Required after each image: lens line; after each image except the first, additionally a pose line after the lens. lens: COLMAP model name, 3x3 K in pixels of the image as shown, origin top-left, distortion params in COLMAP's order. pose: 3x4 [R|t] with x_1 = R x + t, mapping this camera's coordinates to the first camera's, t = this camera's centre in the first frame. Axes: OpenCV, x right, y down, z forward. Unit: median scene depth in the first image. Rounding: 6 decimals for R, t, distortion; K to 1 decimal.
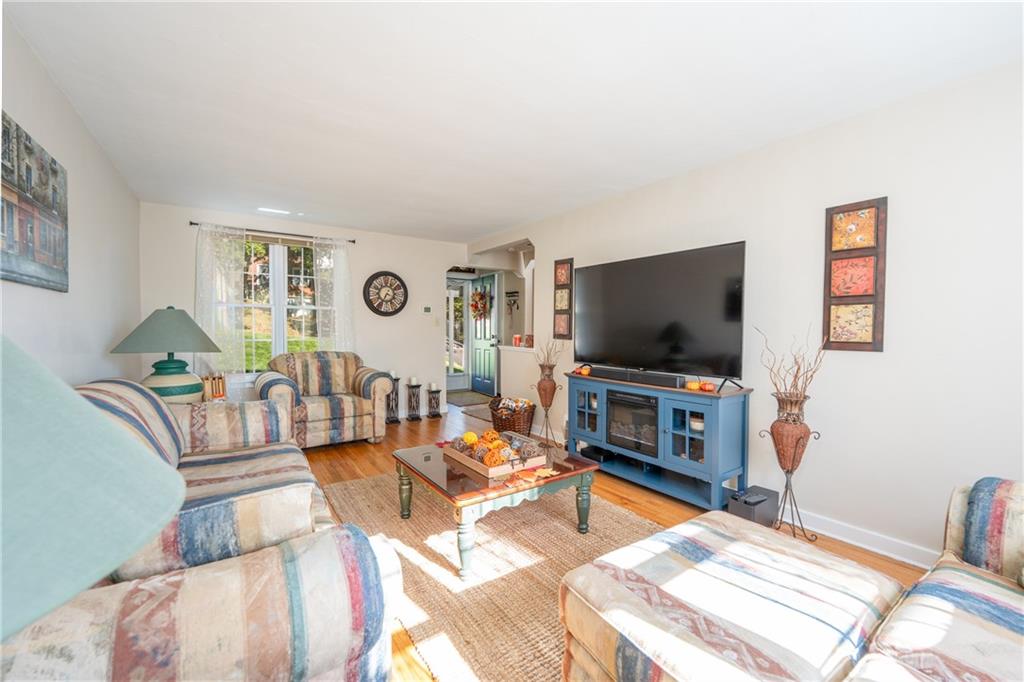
lens RADIAL K [[415.4, 0, 512.0], [0, 415.4, 341.0], [0, 0, 1]] dist [0.001385, -0.000009]
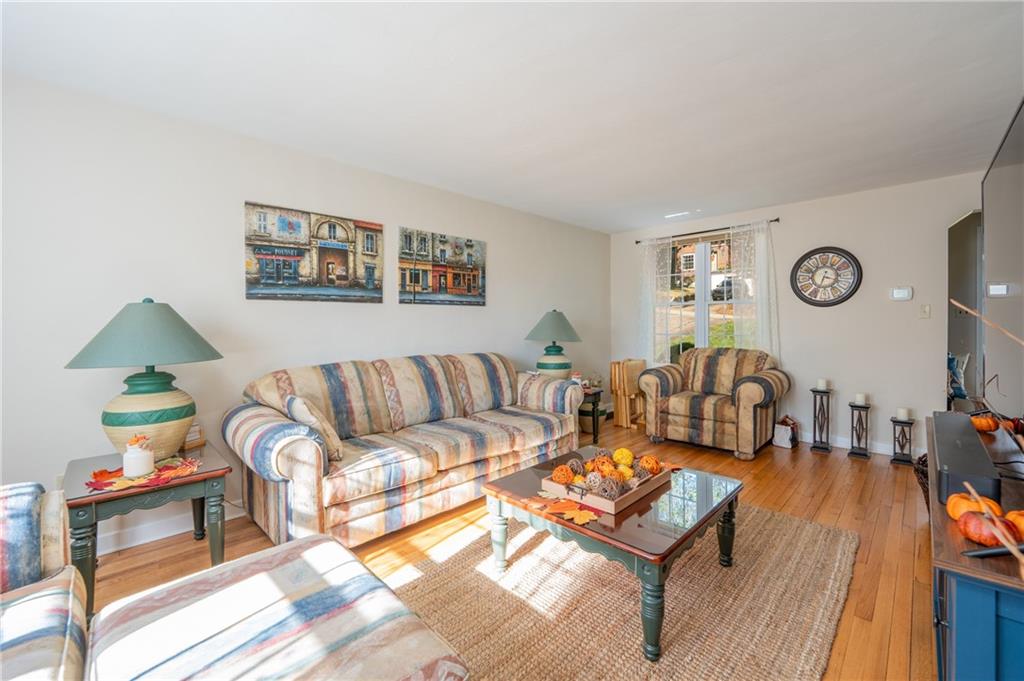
lens RADIAL K [[417.5, 0, 518.3], [0, 417.5, 335.1], [0, 0, 1]] dist [-0.025898, -0.000108]
pose [[0.189740, 0.021177, -0.981606, 0.433953], [-0.022159, 0.999605, 0.017282, -0.011226], [0.981584, 0.018472, 0.190134, 0.415989]]
